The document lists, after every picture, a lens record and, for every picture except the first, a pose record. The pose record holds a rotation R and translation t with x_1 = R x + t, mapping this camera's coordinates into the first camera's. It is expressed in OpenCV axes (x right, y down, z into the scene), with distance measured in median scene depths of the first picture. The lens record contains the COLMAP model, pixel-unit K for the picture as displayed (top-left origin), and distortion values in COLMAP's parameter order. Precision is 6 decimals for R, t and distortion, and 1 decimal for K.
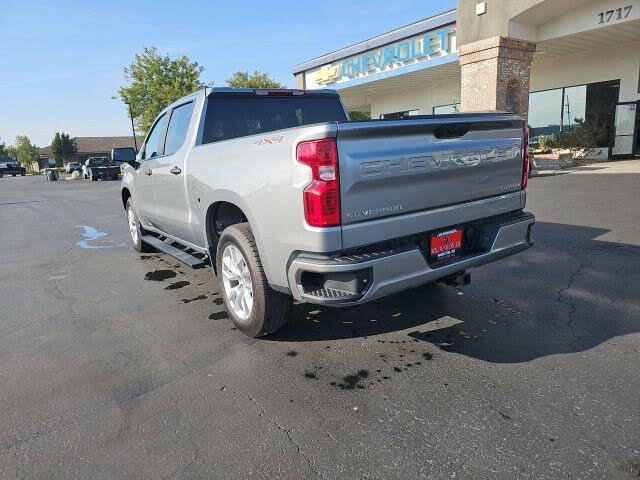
lens RADIAL K [[416.4, 0, 311.7], [0, 416.4, 238.8], [0, 0, 1]] dist [0.057622, -0.046241]
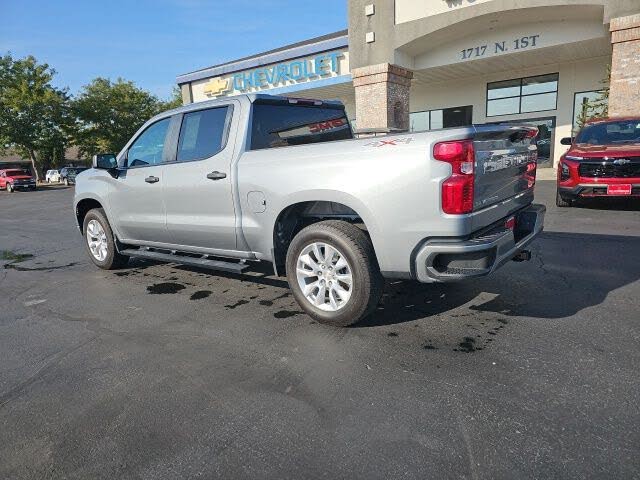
lens RADIAL K [[416.4, 0, 313.5], [0, 416.4, 241.6], [0, 0, 1]] dist [0.057622, -0.046241]
pose [[0.951348, -0.055007, 0.303168, -0.112884], [0.063156, 0.997857, -0.017134, 0.006800], [-0.301576, 0.035447, 0.952783, -0.000868]]
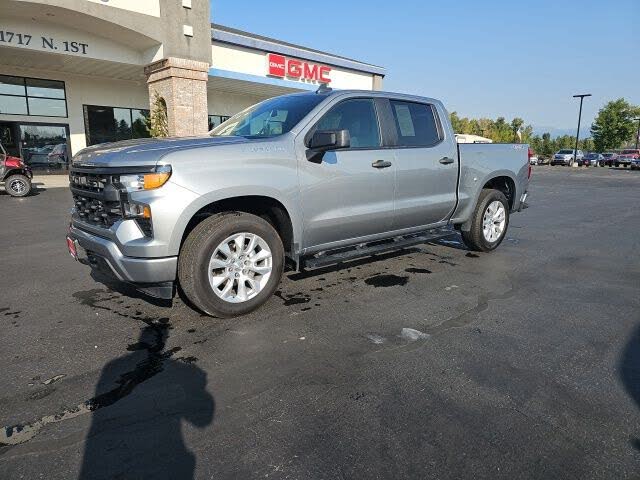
lens RADIAL K [[416.8, 0, 317.6], [0, 416.8, 229.9], [0, 0, 1]] dist [0.051119, -0.040092]
pose [[-0.098059, -0.119363, 0.987996, -0.416637], [0.199312, 0.970311, 0.137009, -0.057543], [-0.975017, 0.210355, -0.071357, 0.409923]]
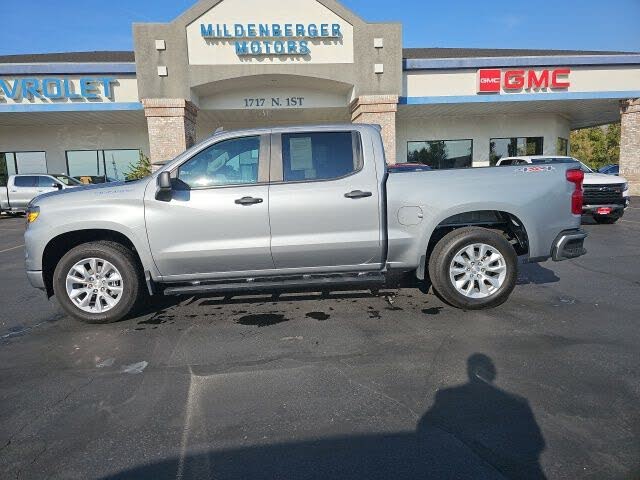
lens RADIAL K [[416.4, 0, 309.5], [0, 416.4, 229.5], [0, 0, 1]] dist [0.057622, -0.046241]
pose [[0.543597, -0.055597, 0.837503, -0.349517], [0.173477, 0.983702, -0.047297, -0.012479], [-0.821224, 0.170998, 0.544382, 0.148436]]
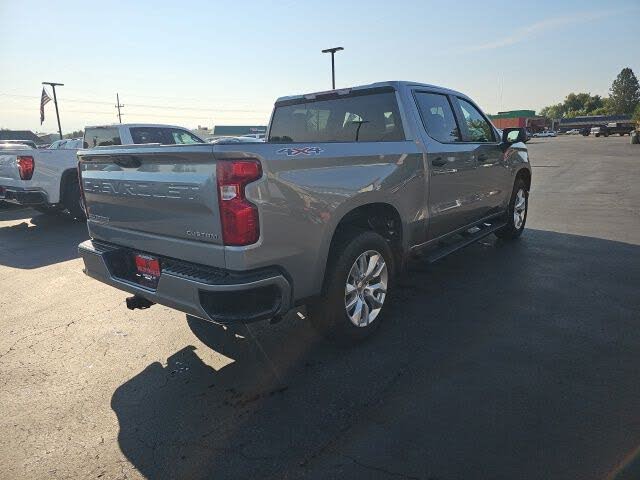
lens RADIAL K [[416.4, 0, 324.5], [0, 416.4, 242.6], [0, 0, 1]] dist [0.057622, -0.046241]
pose [[0.308867, 0.275948, -0.910194, 0.258814], [-0.178150, 0.956834, 0.229634, -0.068228], [0.934272, 0.091224, 0.344694, 0.196110]]
